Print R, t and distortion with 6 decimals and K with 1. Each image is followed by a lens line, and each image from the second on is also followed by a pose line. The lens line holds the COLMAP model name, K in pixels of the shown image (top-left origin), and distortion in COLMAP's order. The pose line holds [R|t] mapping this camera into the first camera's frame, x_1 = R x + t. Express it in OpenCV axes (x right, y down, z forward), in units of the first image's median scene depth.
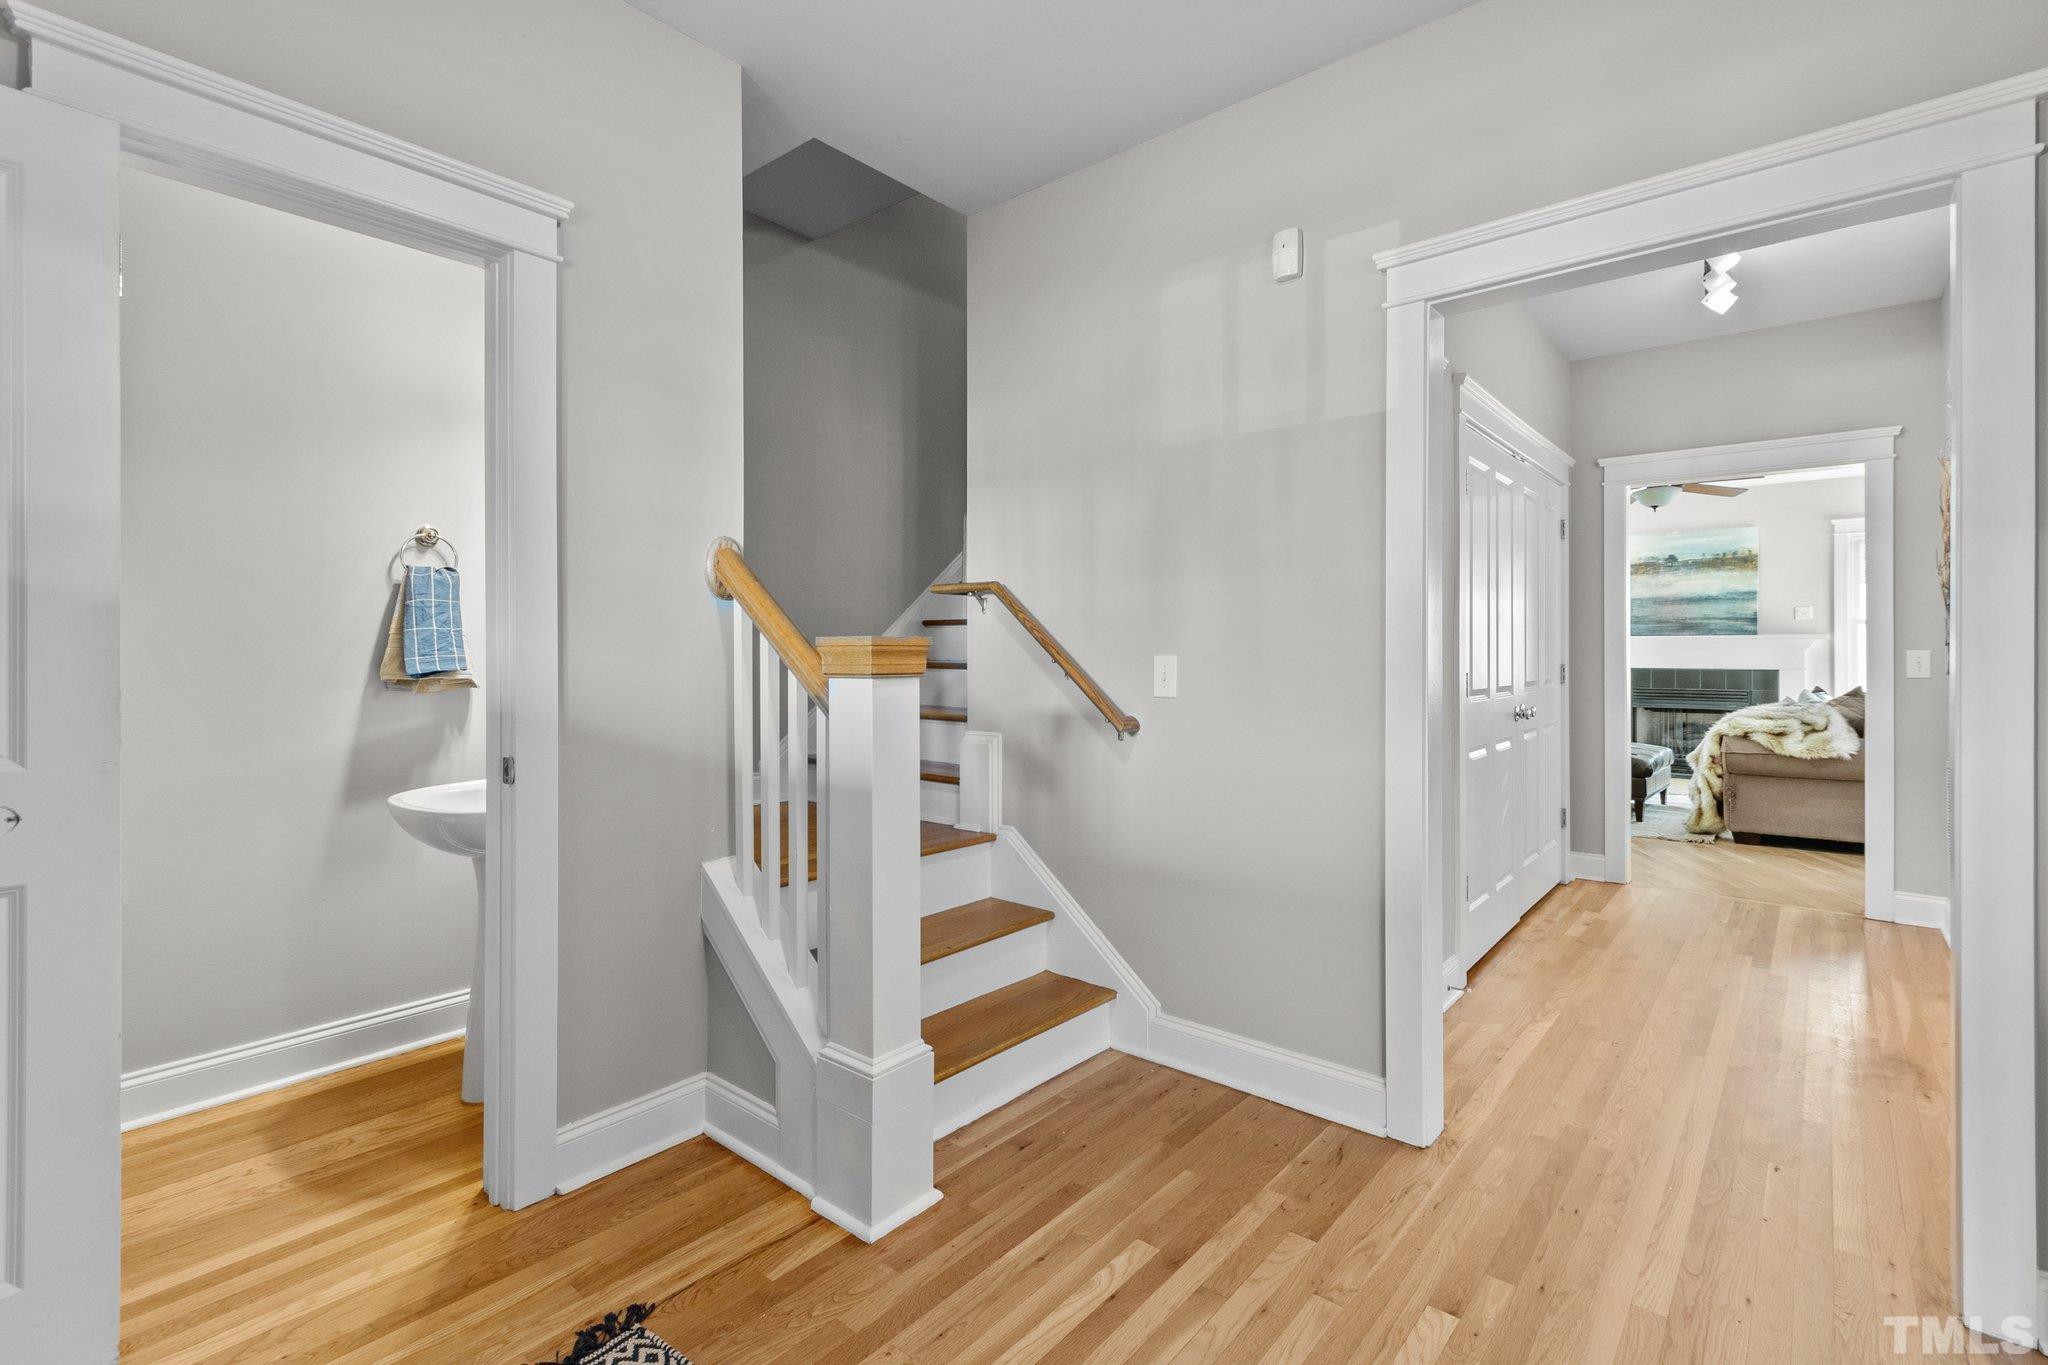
lens RADIAL K [[935.7, 0, 1012.9], [0, 935.7, 648.1], [0, 0, 1]] dist [0.001518, -0.006484]
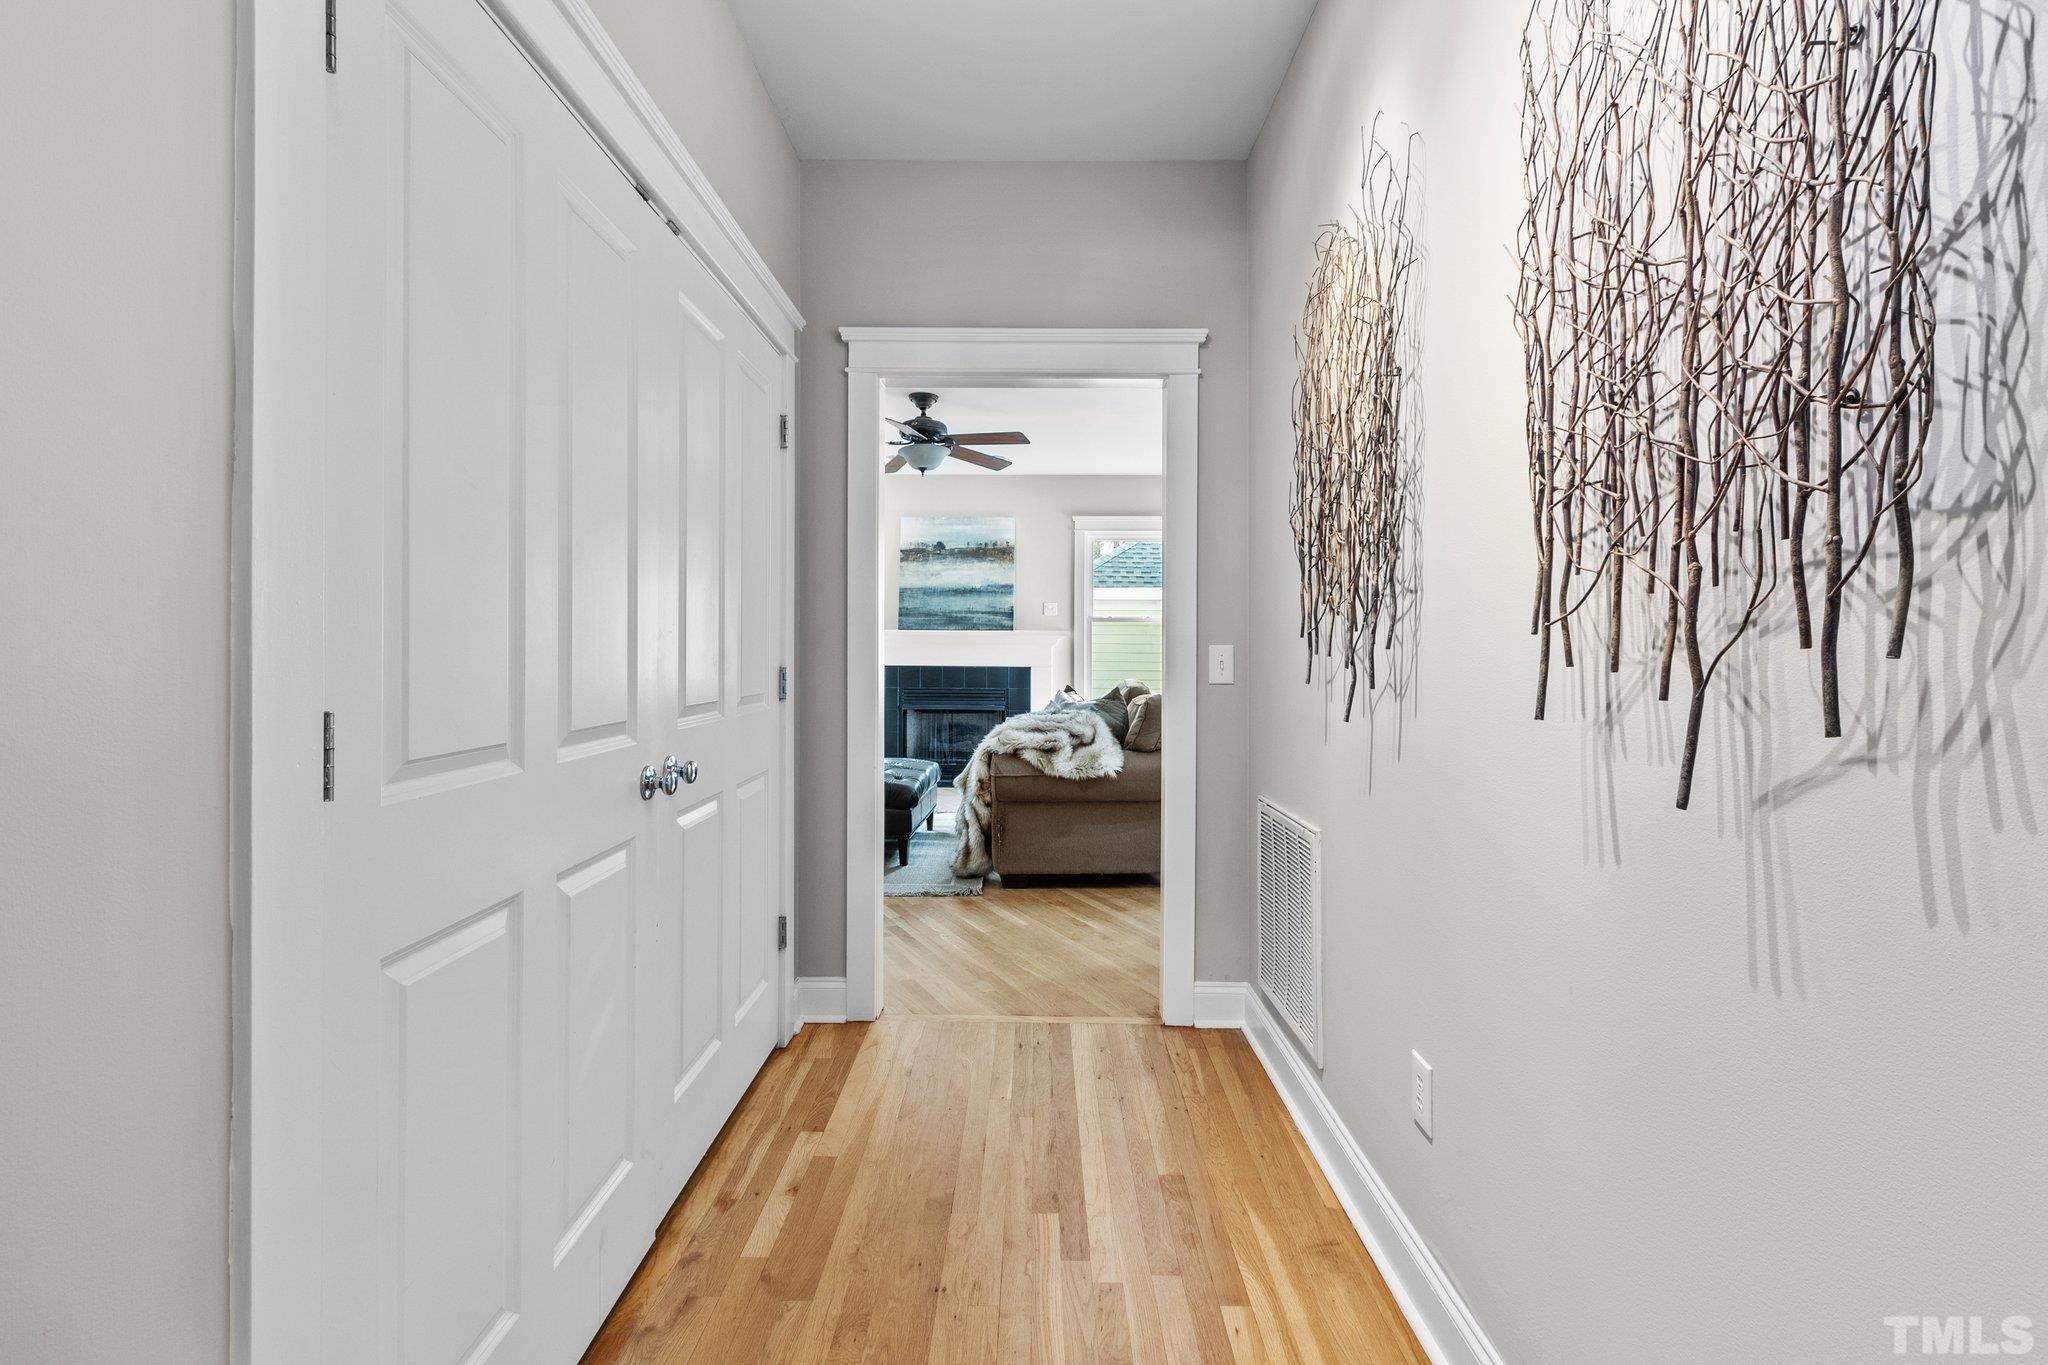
lens RADIAL K [[935.7, 0, 1012.9], [0, 935.7, 648.1], [0, 0, 1]] dist [0.001518, -0.006484]
pose [[0.770057, 0.003725, 0.637964, 0.275757], [-0.006302, 0.999979, 0.001768, 0.003213], [-0.637944, -0.005382, 0.770064, 0.389836]]
